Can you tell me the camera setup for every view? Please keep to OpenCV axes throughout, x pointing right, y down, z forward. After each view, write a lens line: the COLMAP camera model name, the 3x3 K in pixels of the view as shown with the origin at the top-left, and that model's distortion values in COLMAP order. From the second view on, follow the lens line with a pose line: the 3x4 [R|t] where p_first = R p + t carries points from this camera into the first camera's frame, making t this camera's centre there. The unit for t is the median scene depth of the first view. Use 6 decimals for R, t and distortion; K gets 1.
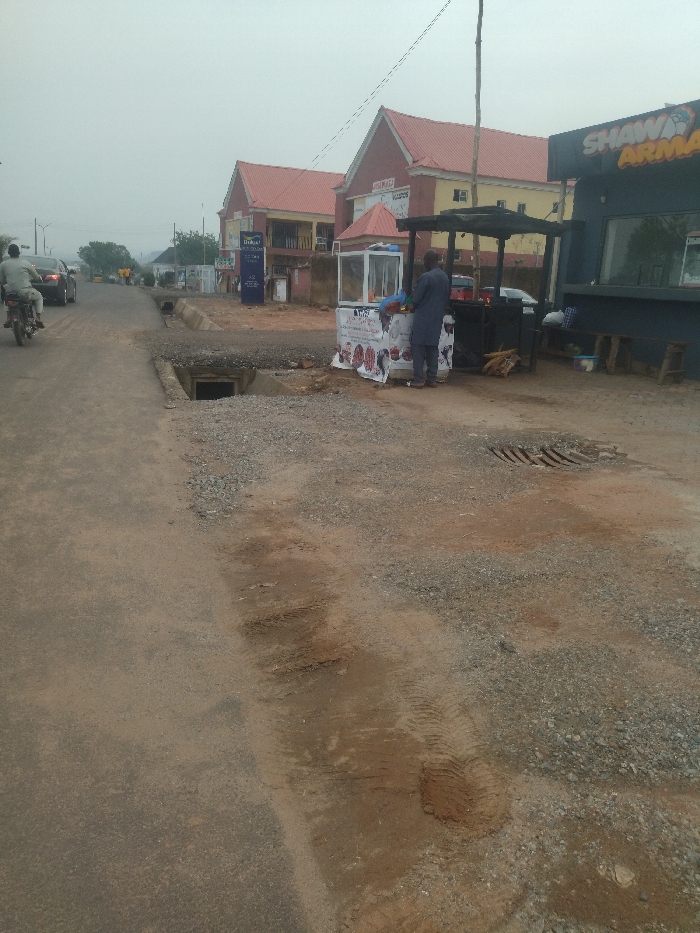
lens RADIAL K [[731.9, 0, 350.7], [0, 731.9, 466.9], [0, 0, 1]] dist [-0.049091, 0.003467]
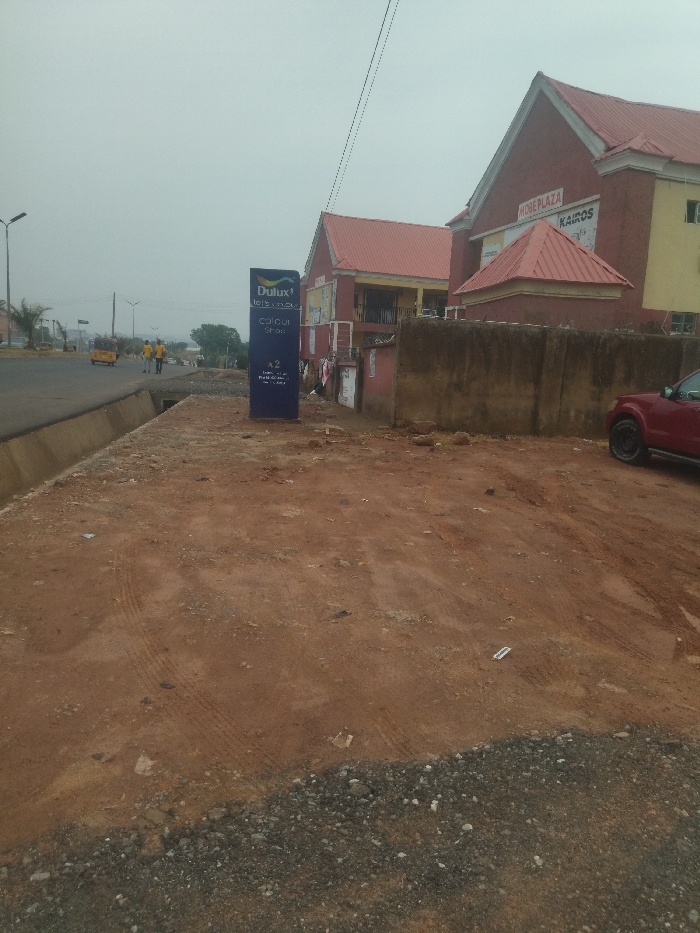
lens RADIAL K [[731.9, 0, 349.6], [0, 731.9, 466.7], [0, 0, 1]] dist [-0.049091, 0.003467]
pose [[0.989006, 0.031077, -0.144572, -0.012172], [-0.046914, 0.993102, -0.107457, -0.111495], [0.140235, 0.113058, 0.983642, 0.420289]]
